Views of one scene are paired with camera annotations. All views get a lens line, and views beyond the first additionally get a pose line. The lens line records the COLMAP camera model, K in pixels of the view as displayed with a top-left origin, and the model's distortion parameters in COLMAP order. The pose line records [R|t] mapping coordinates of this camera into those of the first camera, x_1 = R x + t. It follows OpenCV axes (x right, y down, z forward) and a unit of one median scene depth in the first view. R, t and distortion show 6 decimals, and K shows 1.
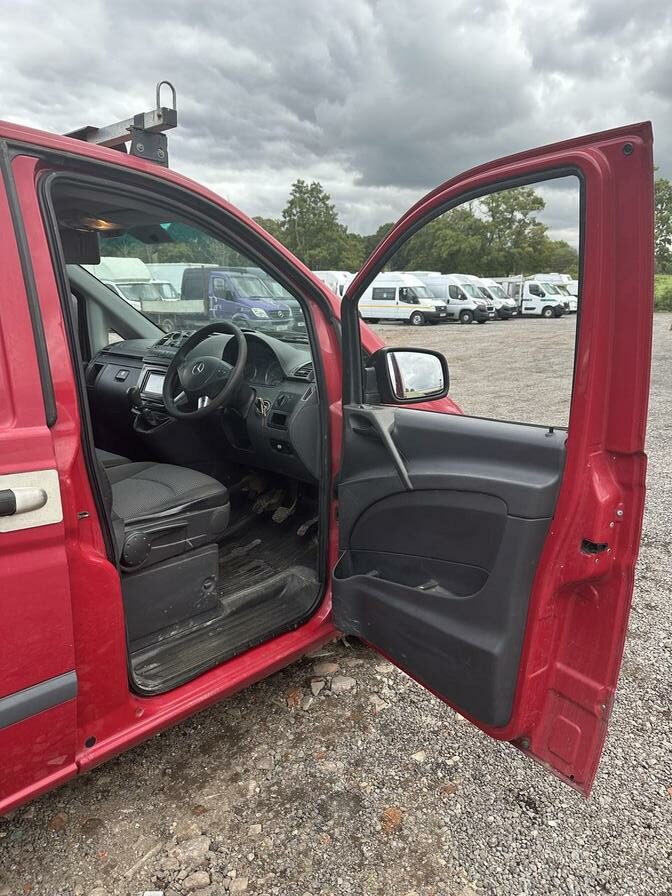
lens RADIAL K [[618.8, 0, 336.1], [0, 618.8, 462.5], [0, 0, 1]] dist [0.002511, -0.003150]
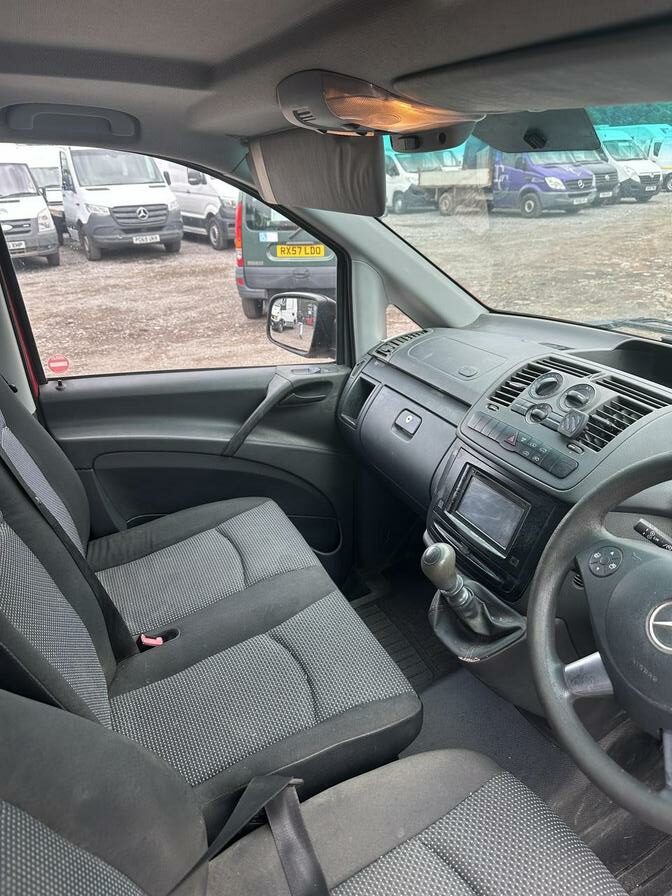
lens RADIAL K [[618.8, 0, 336.1], [0, 618.8, 462.5], [0, 0, 1]] dist [0.002511, -0.003150]
pose [[0.913654, 0.129353, -0.385363, -0.181764], [-0.053926, 0.978209, 0.200497, -0.188152], [0.402900, -0.162404, 0.900720, 0.468424]]
